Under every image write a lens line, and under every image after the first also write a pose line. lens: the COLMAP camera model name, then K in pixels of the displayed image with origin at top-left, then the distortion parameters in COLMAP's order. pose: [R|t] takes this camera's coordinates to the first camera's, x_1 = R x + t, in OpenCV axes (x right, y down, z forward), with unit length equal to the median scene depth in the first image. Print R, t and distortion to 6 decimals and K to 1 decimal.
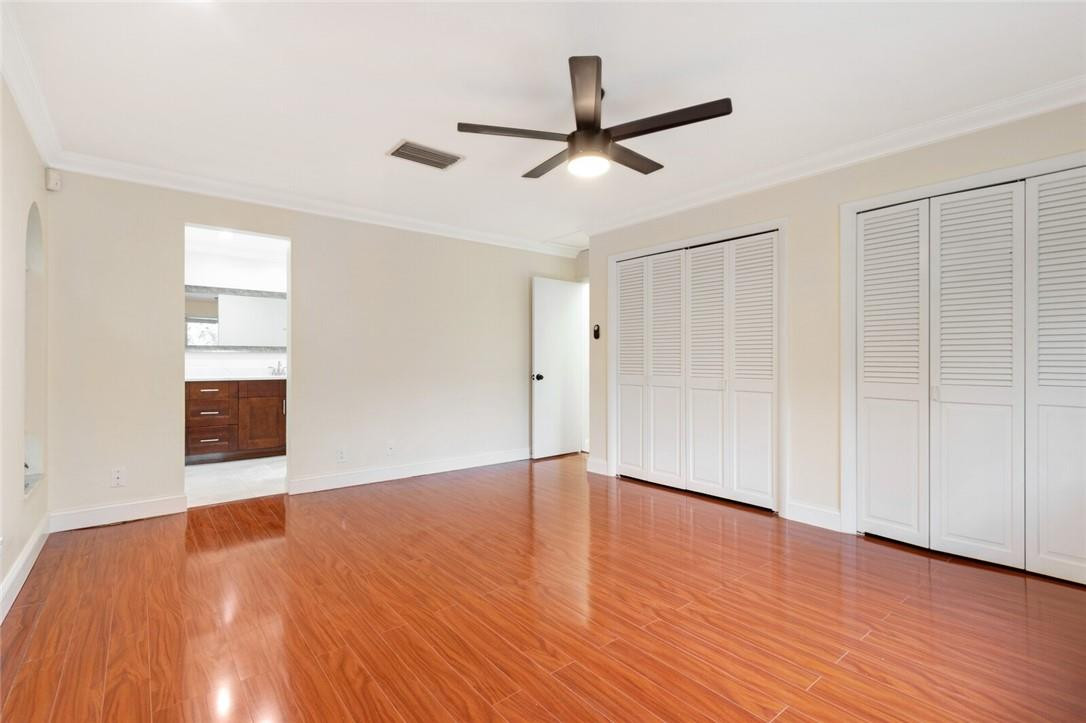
lens RADIAL K [[500.8, 0, 541.5], [0, 500.8, 362.6], [0, 0, 1]] dist [0.004792, 0.000124]
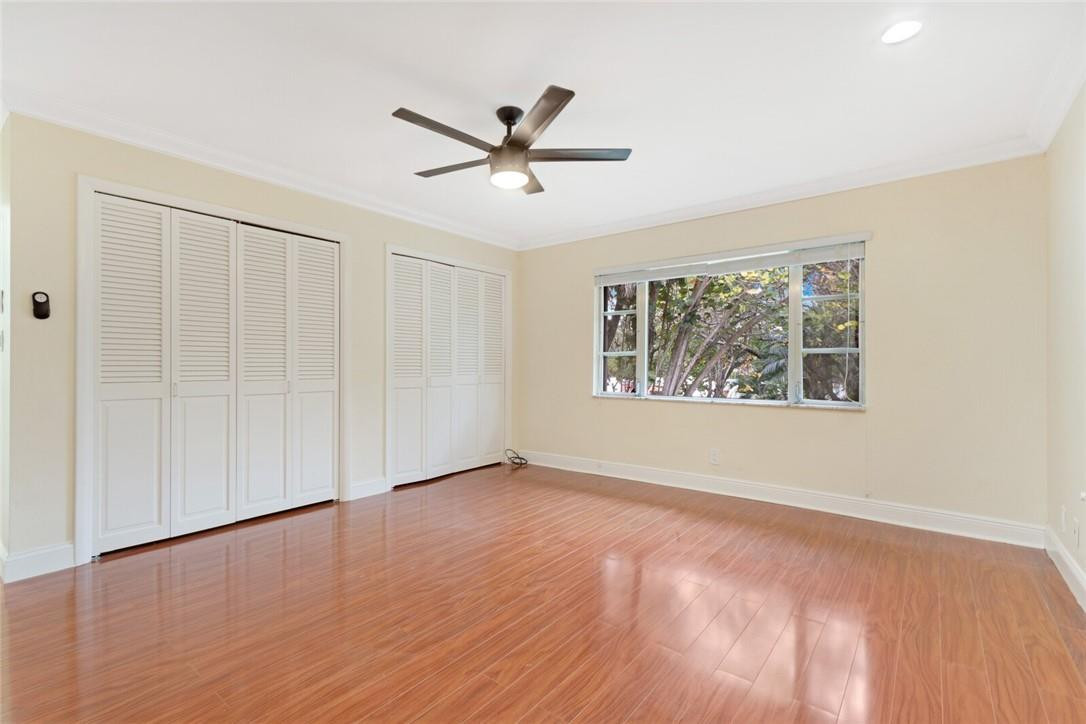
lens RADIAL K [[484.7, 0, 505.3], [0, 484.7, 368.3], [0, 0, 1]] dist [0.000787, -0.002774]
pose [[-0.169143, -0.009717, 0.985544, -0.797832], [0.003351, 0.999940, 0.010434, 0.000897], [-0.985586, 0.005068, -0.169100, 1.023834]]
